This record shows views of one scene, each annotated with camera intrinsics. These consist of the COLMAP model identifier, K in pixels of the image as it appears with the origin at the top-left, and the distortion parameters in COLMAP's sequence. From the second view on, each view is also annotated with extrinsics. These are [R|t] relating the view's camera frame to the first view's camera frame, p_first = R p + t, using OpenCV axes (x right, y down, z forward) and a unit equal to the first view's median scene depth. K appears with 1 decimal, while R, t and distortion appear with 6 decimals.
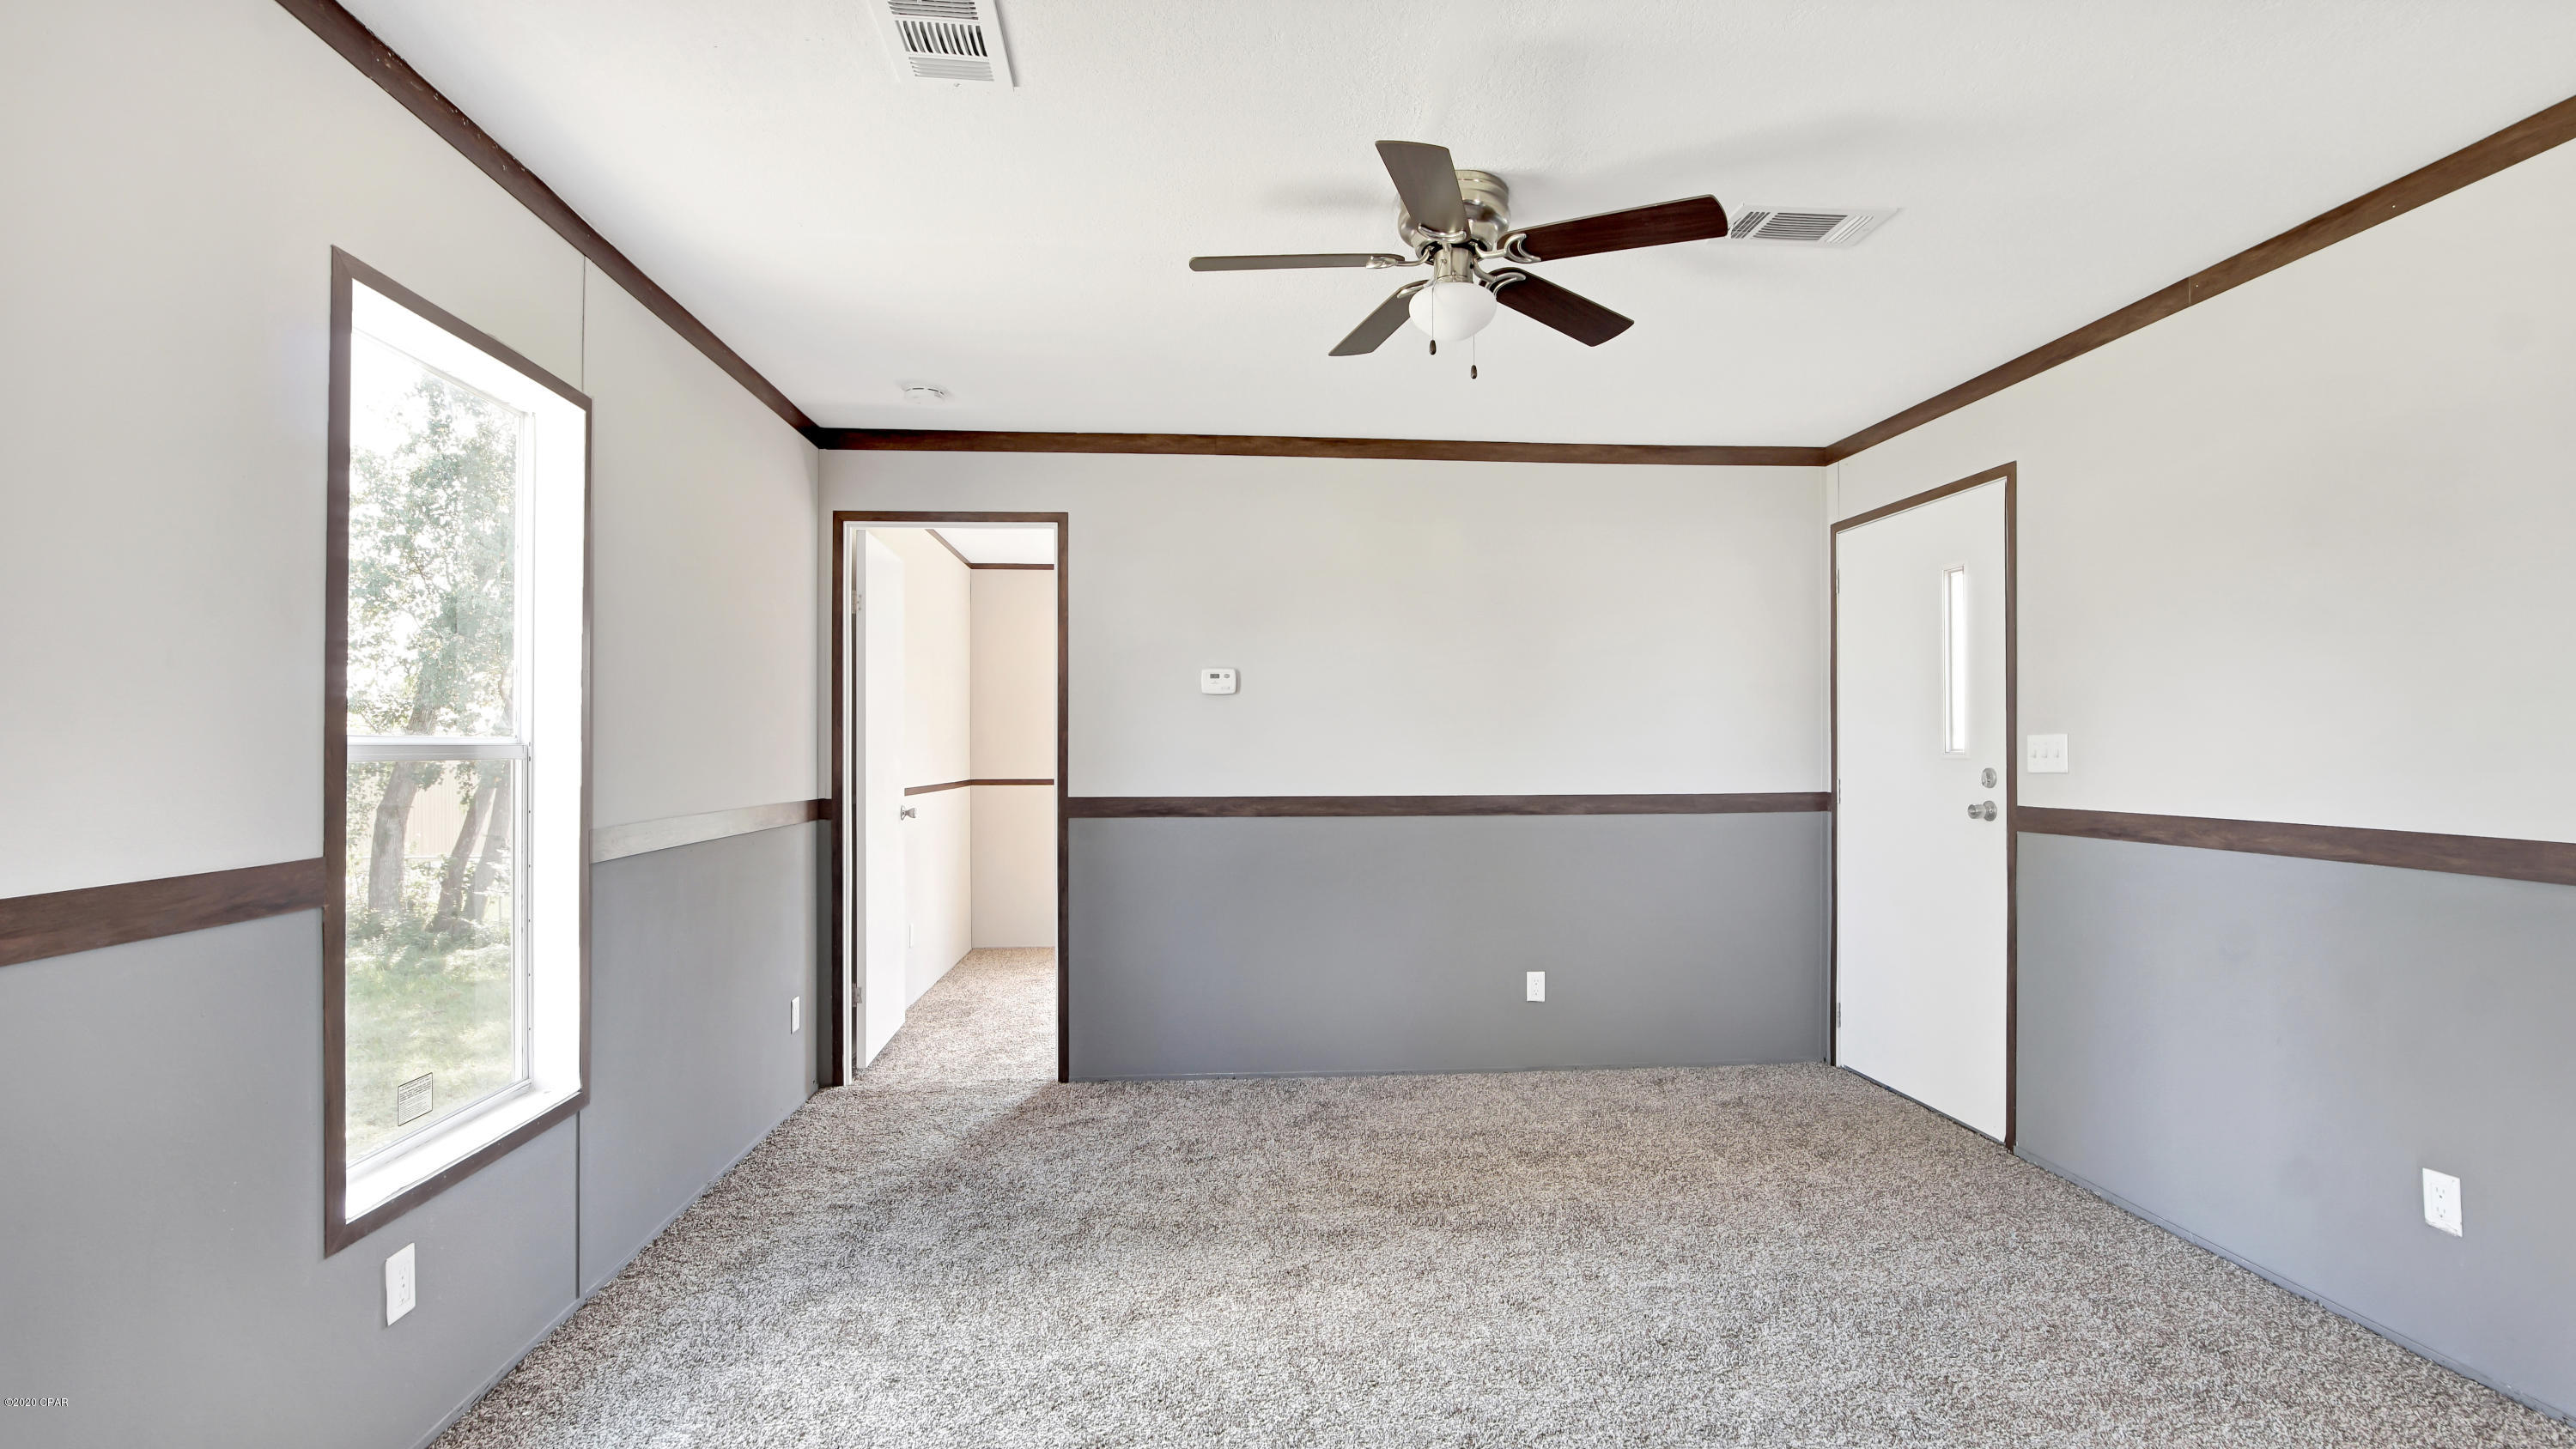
lens RADIAL K [[1196.4, 0, 1279.9], [0, 1196.4, 722.5], [0, 0, 1]] dist [-0.021429, 0.000150]
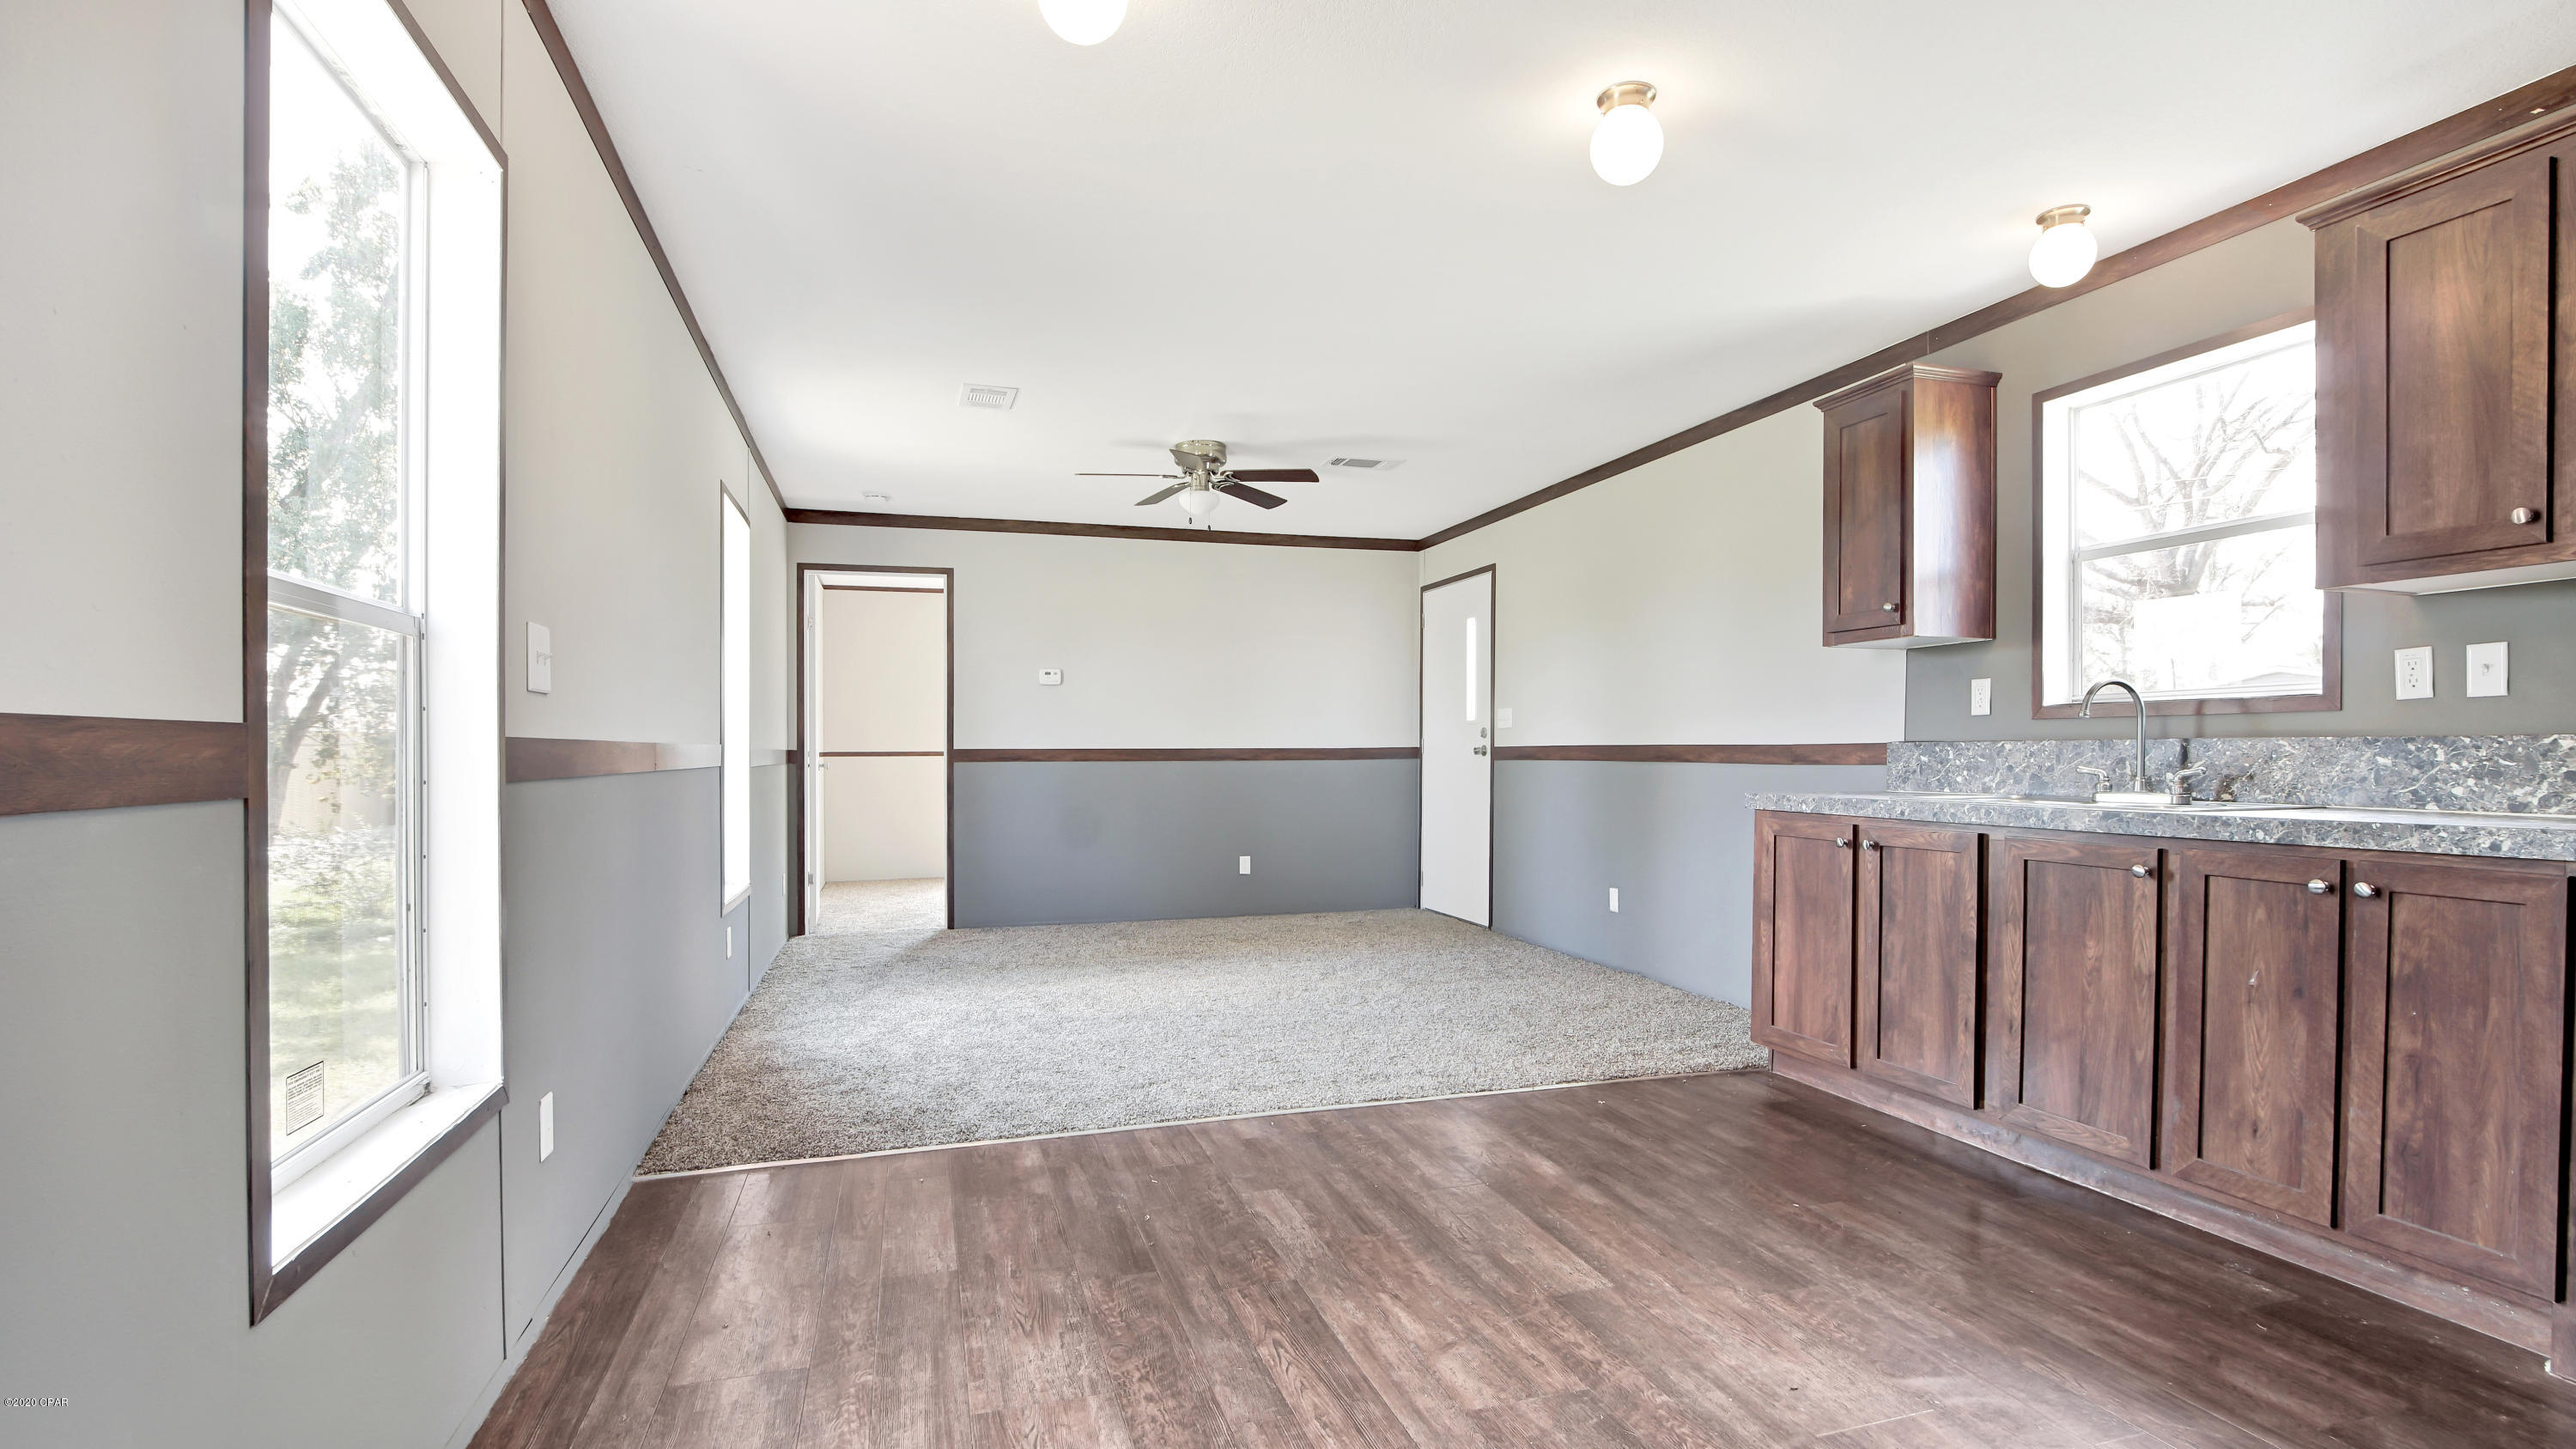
lens RADIAL K [[1196.7, 0, 1279.9], [0, 1196.7, 722.5], [0, 0, 1]] dist [-0.021429, 0.000150]
pose [[0.975426, 0.003427, 0.220303, -0.107161], [-0.002844, 0.999992, -0.002965, 0.031699], [-0.220311, 0.002266, 0.975427, -0.646654]]
